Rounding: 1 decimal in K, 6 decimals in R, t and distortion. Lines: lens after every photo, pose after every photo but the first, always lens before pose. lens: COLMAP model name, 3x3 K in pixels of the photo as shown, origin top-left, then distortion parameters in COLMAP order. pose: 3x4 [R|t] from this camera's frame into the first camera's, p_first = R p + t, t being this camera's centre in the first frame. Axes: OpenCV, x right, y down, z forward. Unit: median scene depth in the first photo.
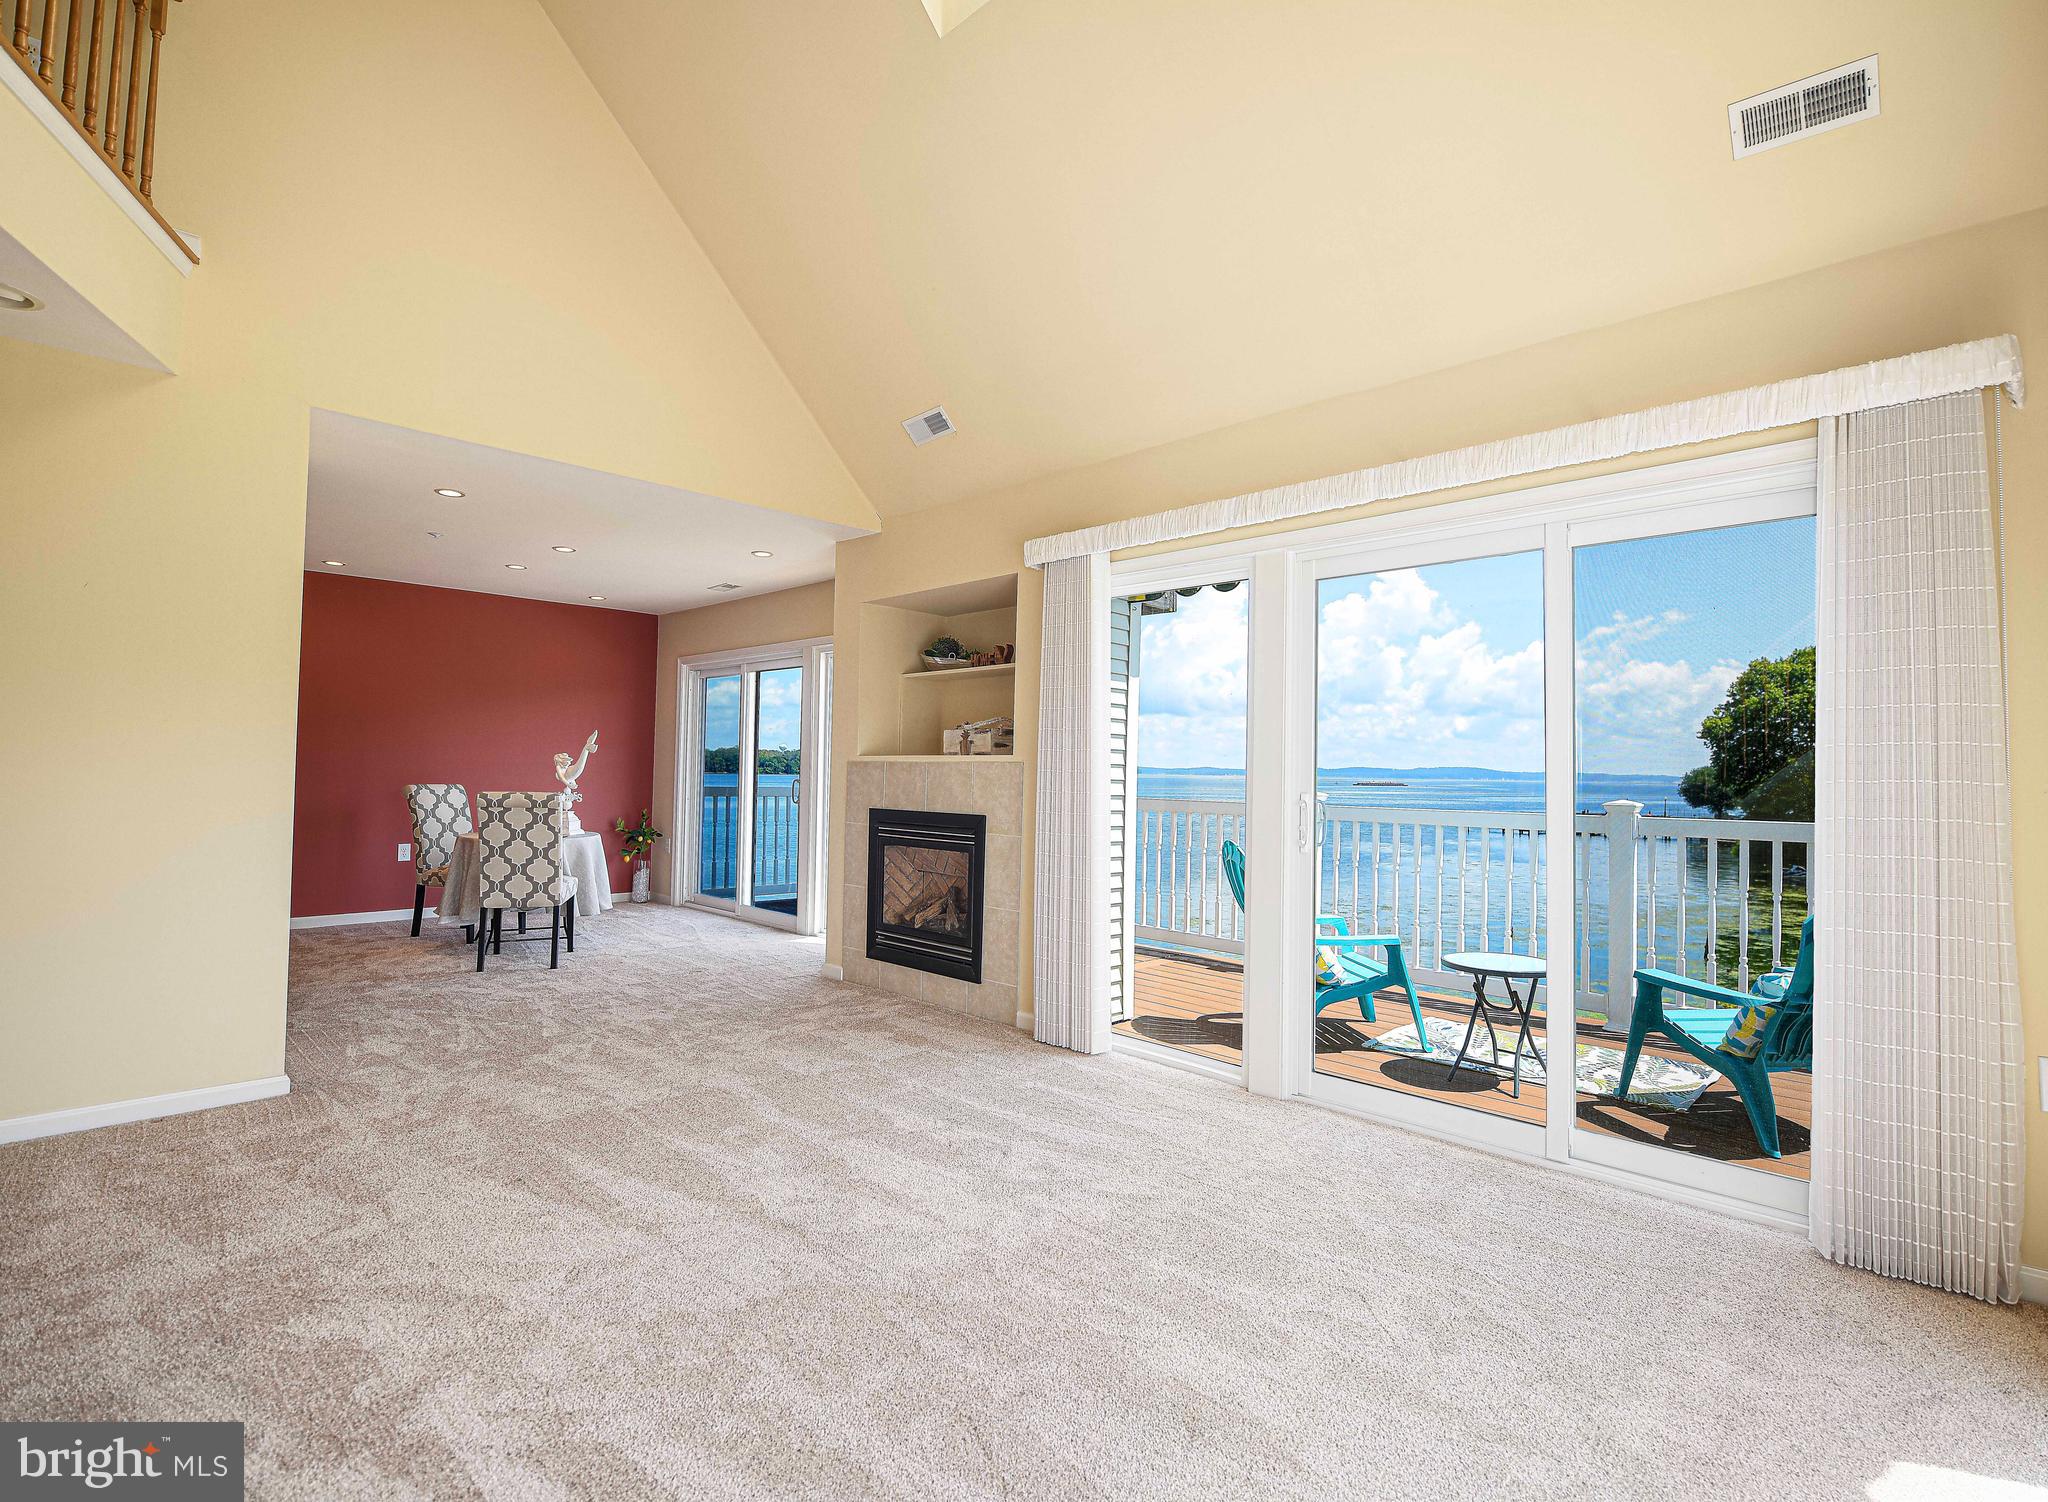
lens RADIAL K [[989.3, 0, 1009.4], [0, 989.3, 736.1], [0, 0, 1]] dist [-0.002858, -0.000673]
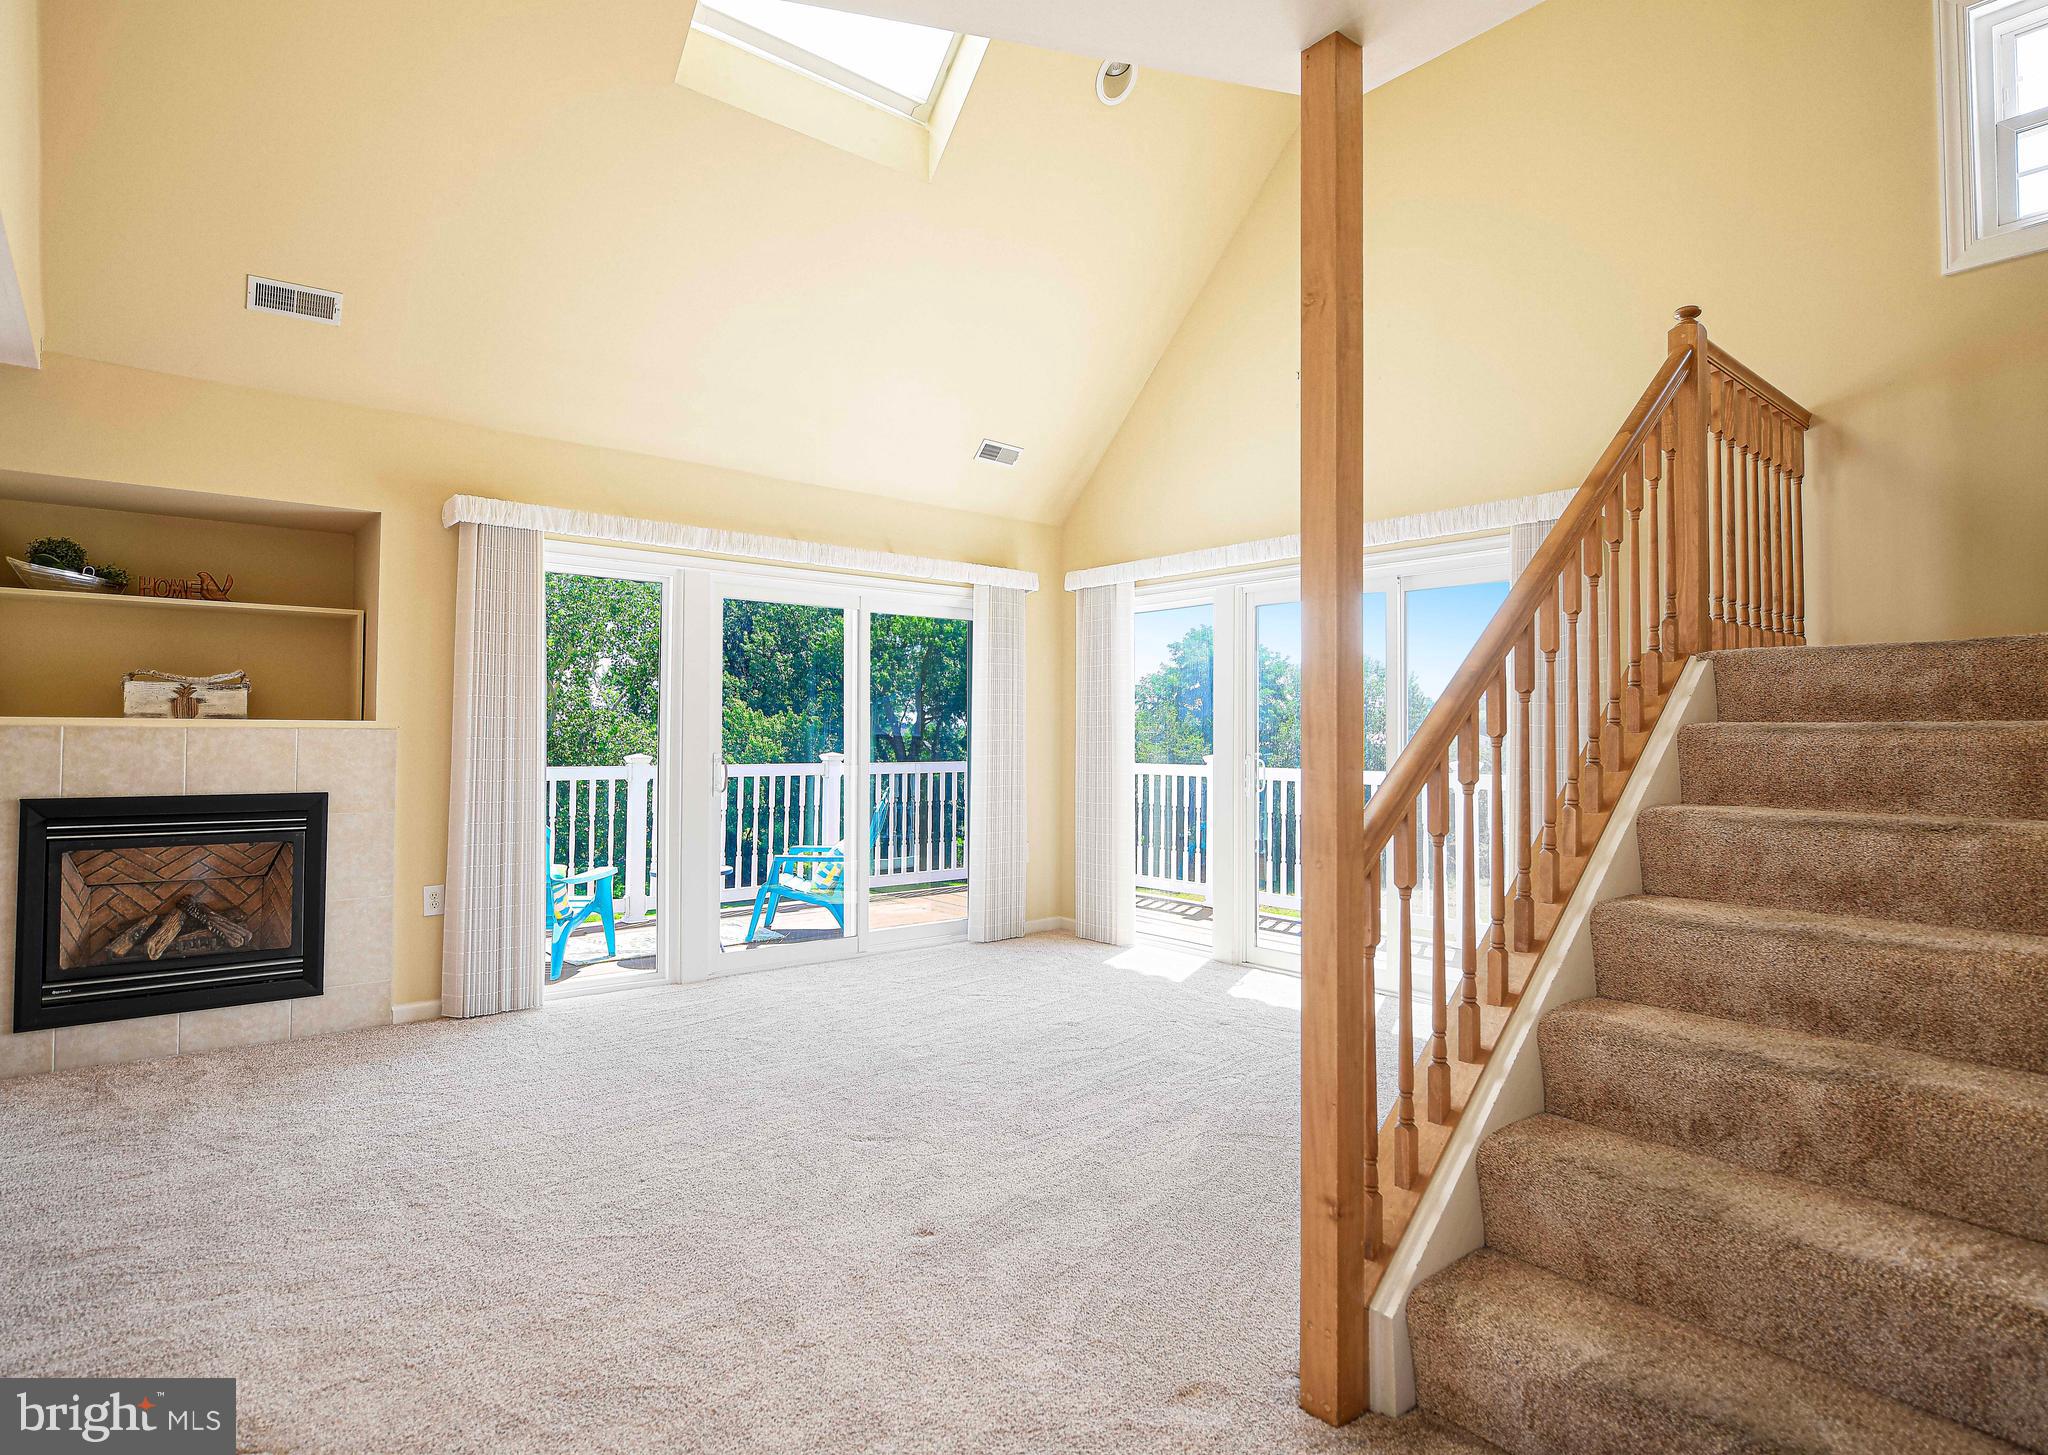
lens RADIAL K [[1114.7, 0, 1062.1], [0, 1114.7, 720.3], [0, 0, 1]] dist [-0.004664, 0.000498]
pose [[0.077523, 0.003514, 0.996984, -0.809044], [-0.039723, 0.999211, -0.000433, -0.004655], [-0.996199, -0.039570, 0.077601, 0.276589]]
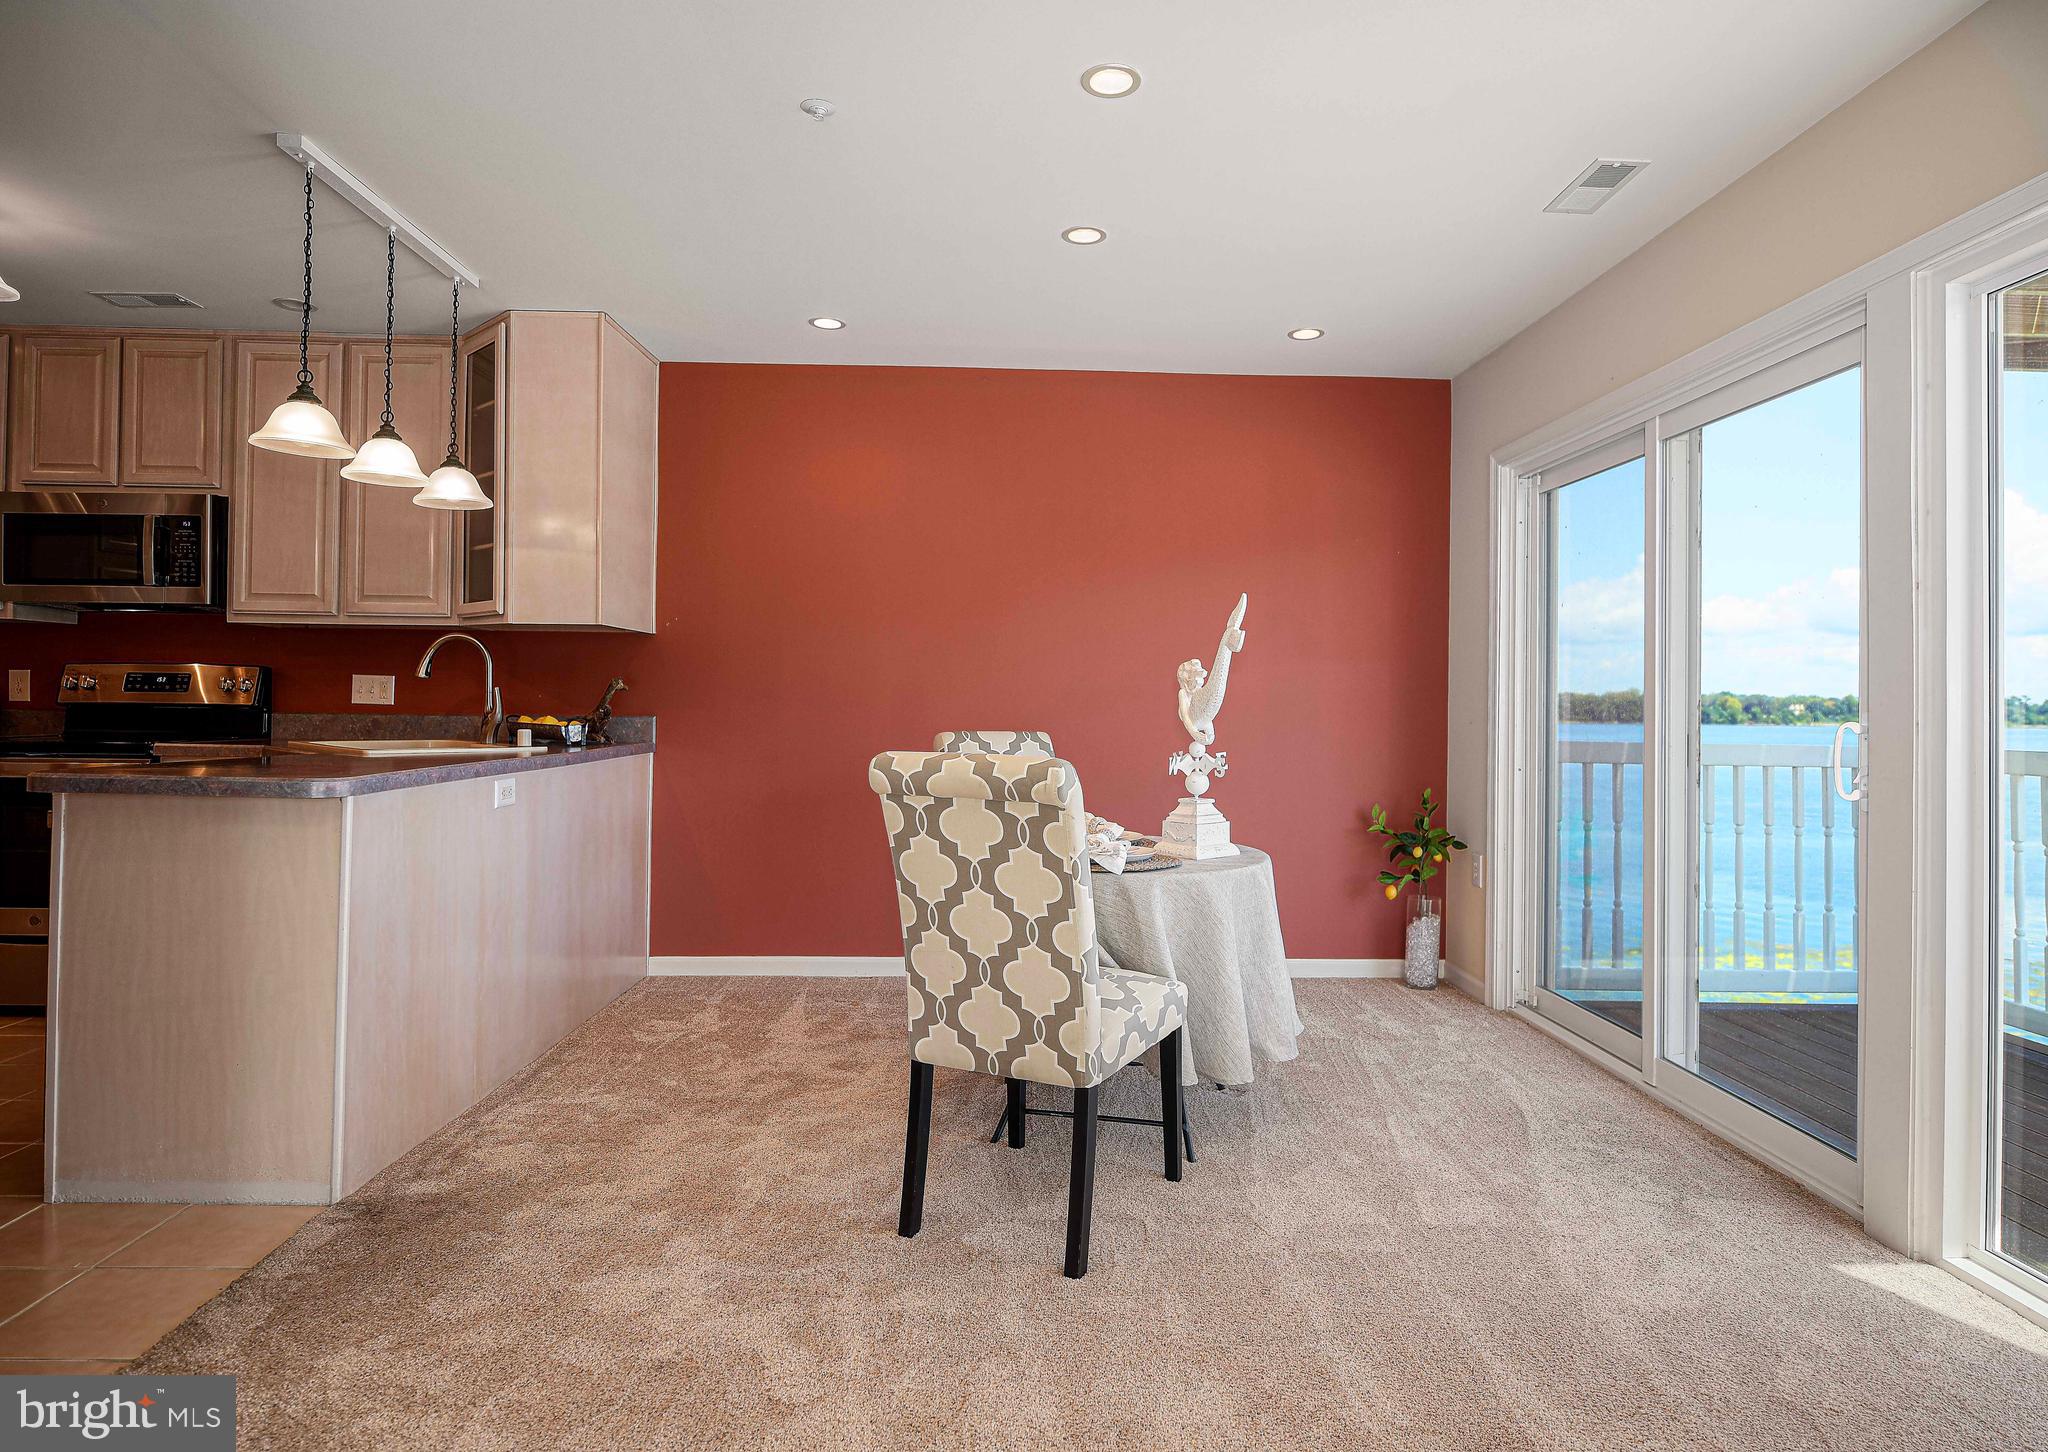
lens RADIAL K [[1135.1, 0, 1037.7], [0, 1135.1, 690.3], [0, 0, 1]] dist [-0.011591, -0.000496]
pose [[0.730711, -0.017898, -0.682452, -0.212871], [0.023370, 0.999726, -0.001196, 0.036762], [0.682287, -0.015074, 0.730929, 0.753386]]
